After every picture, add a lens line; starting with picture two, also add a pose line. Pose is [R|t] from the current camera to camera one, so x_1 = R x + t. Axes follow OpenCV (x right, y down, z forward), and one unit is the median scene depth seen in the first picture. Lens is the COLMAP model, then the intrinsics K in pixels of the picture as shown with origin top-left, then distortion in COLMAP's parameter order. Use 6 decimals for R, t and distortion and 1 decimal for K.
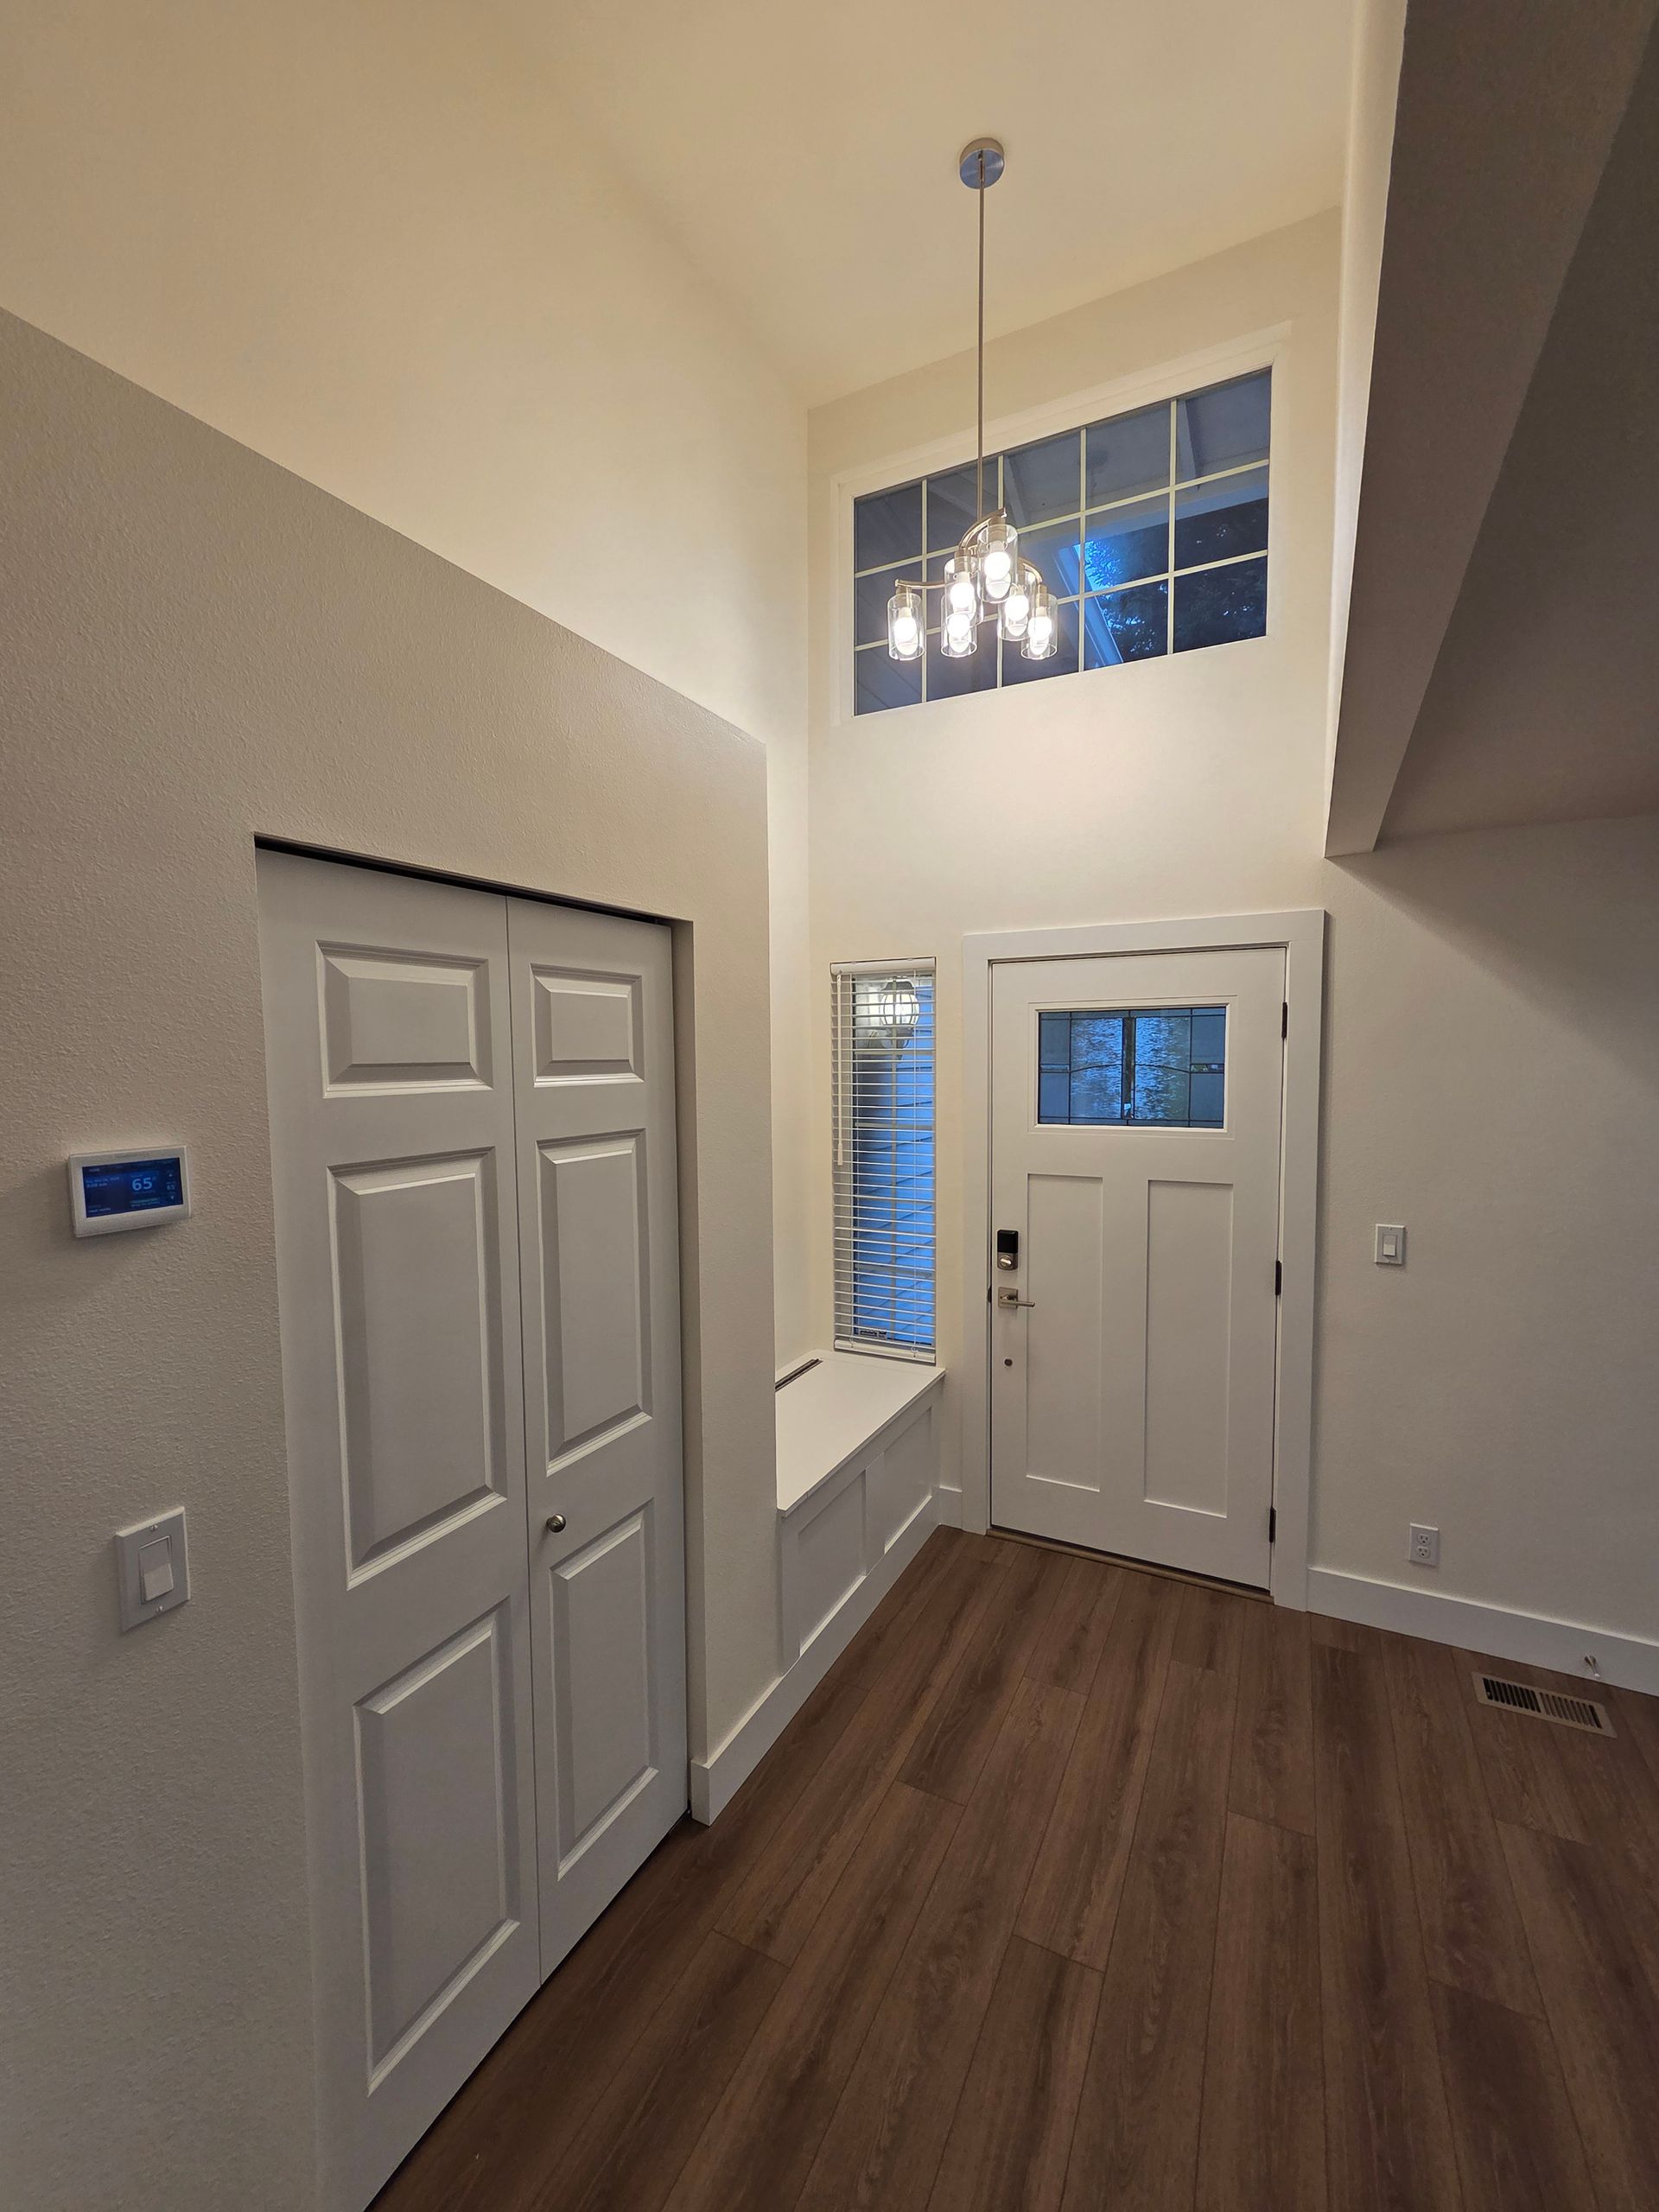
lens RADIAL K [[915.6, 0, 832.6], [0, 915.6, 1110.1], [0, 0, 1]] dist [0.001037, 0.000246]
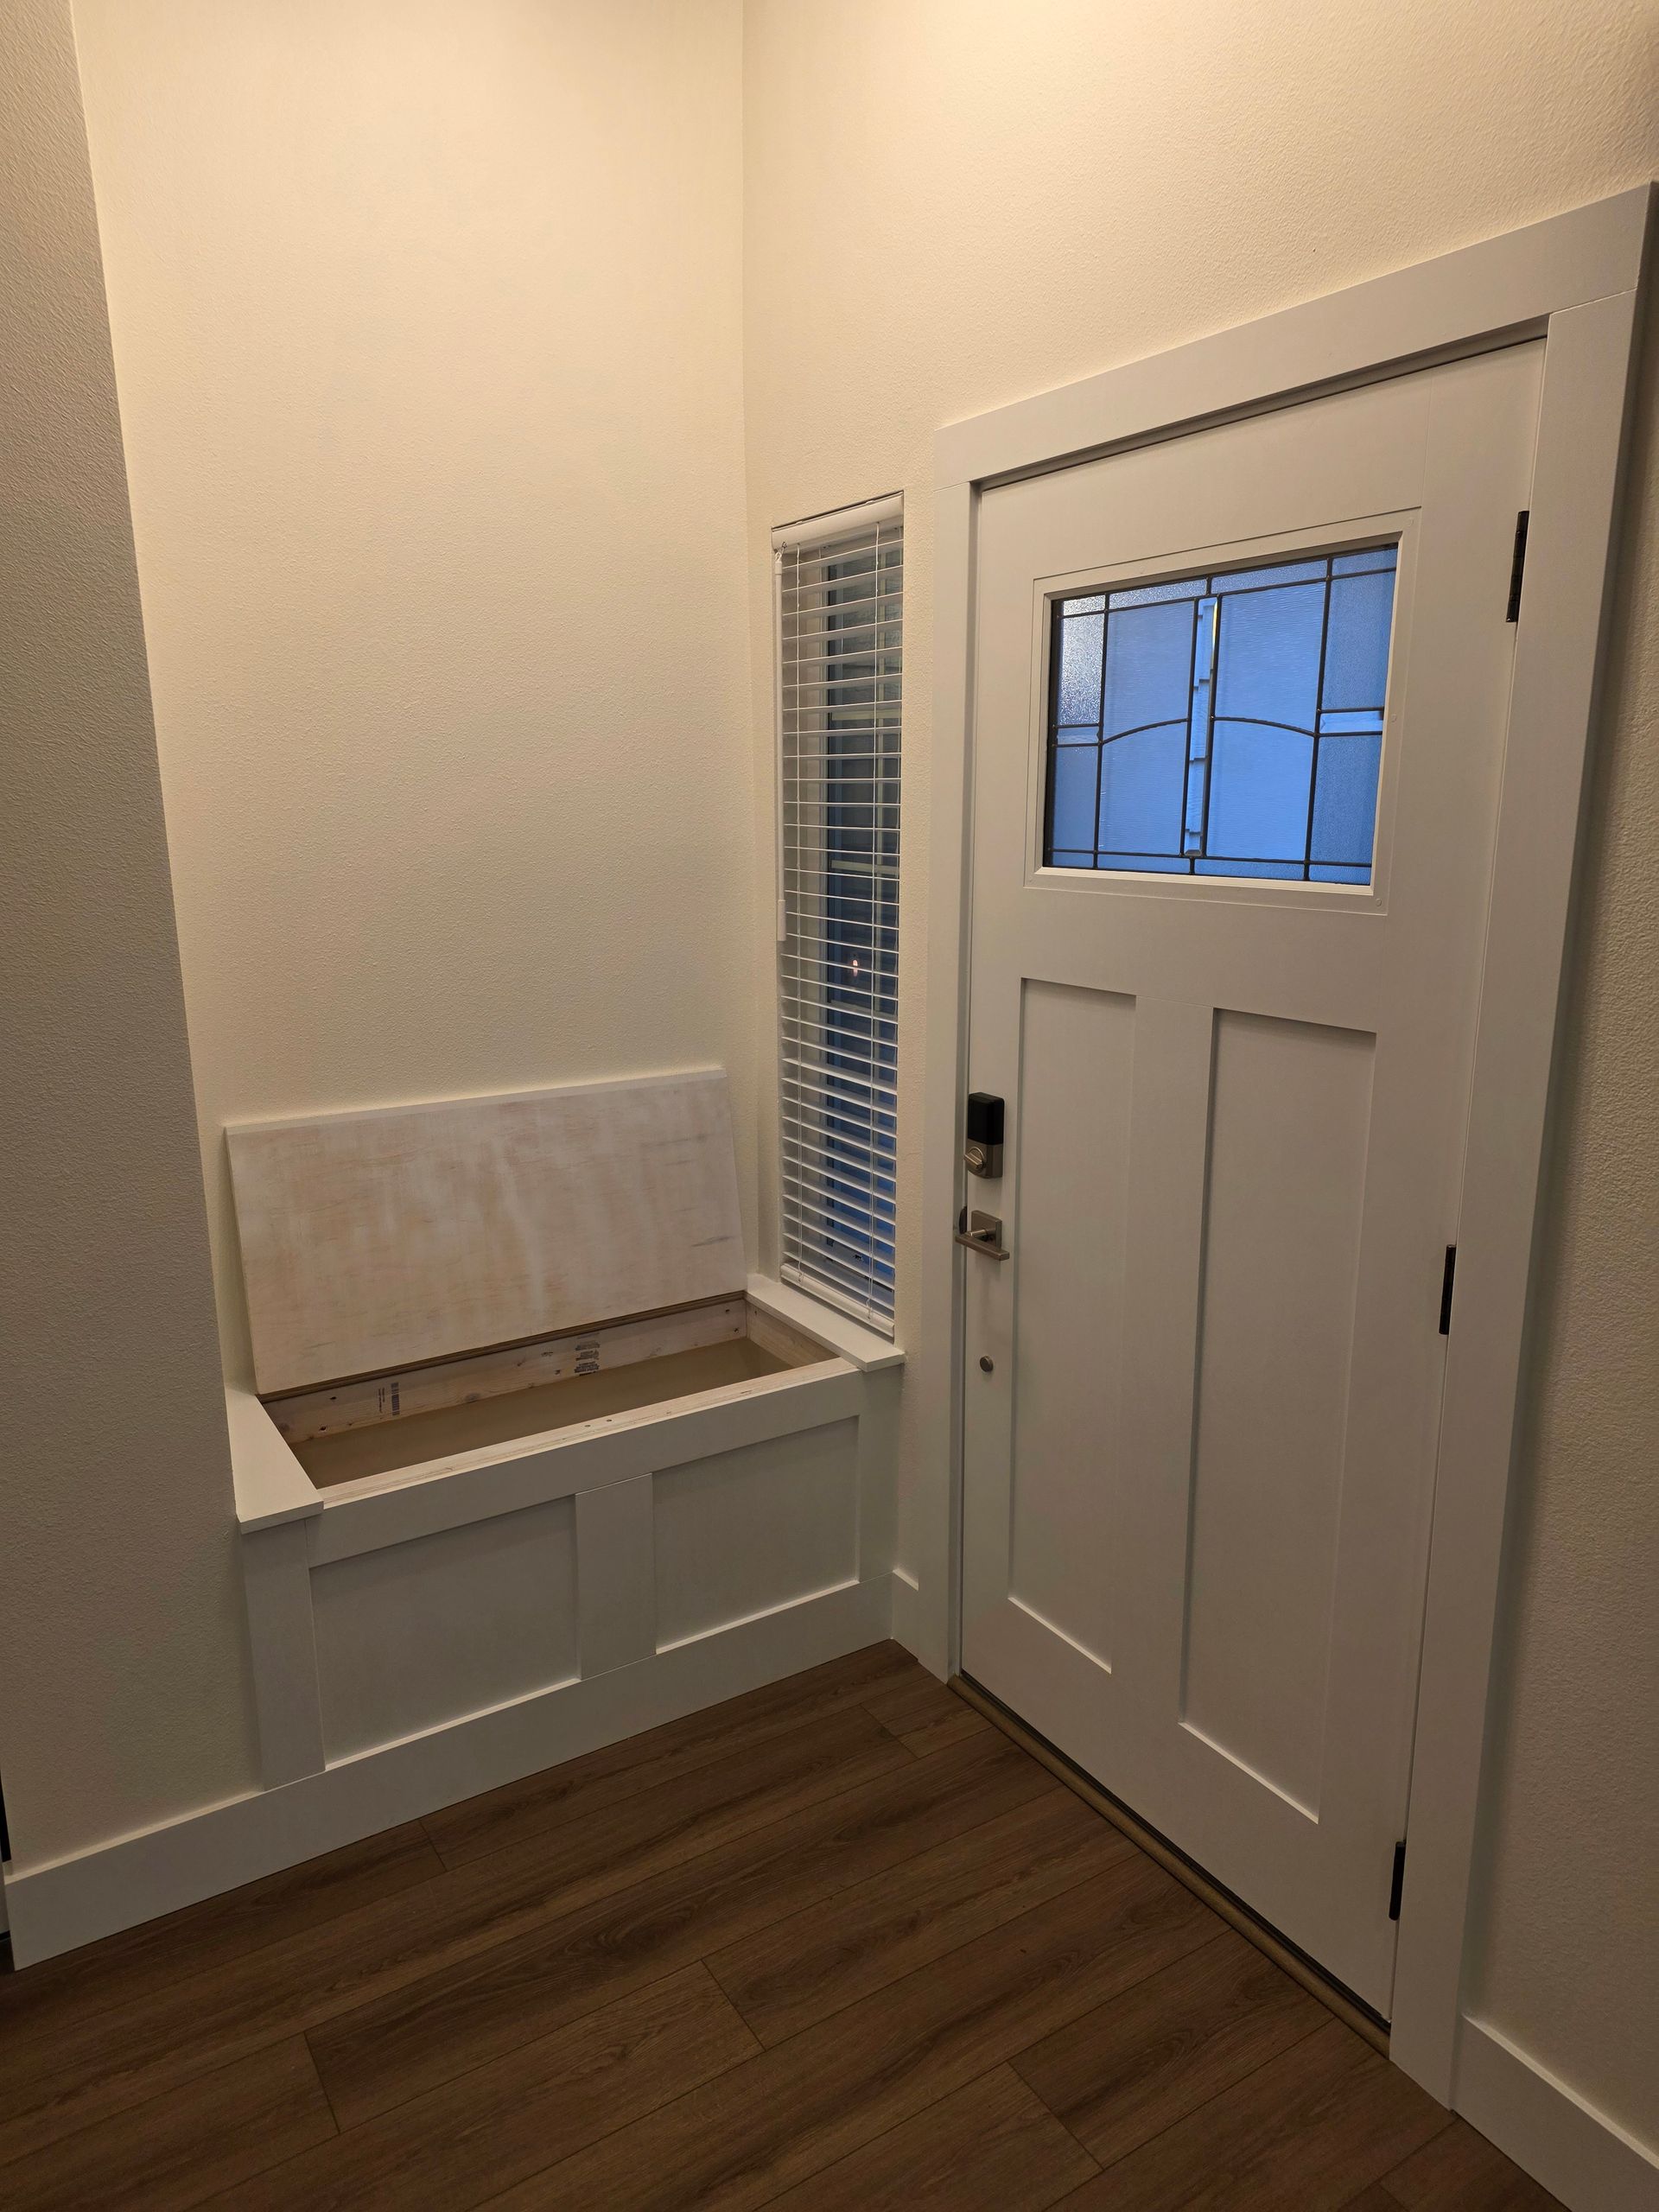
lens RADIAL K [[1477.6, 0, 810.9], [0, 1477.6, 1099.4], [0, 0, 1]] dist [0.052490, -0.022002]
pose [[0.858213, 0.114040, -0.500464, 0.539585], [-0.033248, 0.985310, 0.167507, 0.011706], [0.512215, -0.127117, 0.849398, 0.343053]]
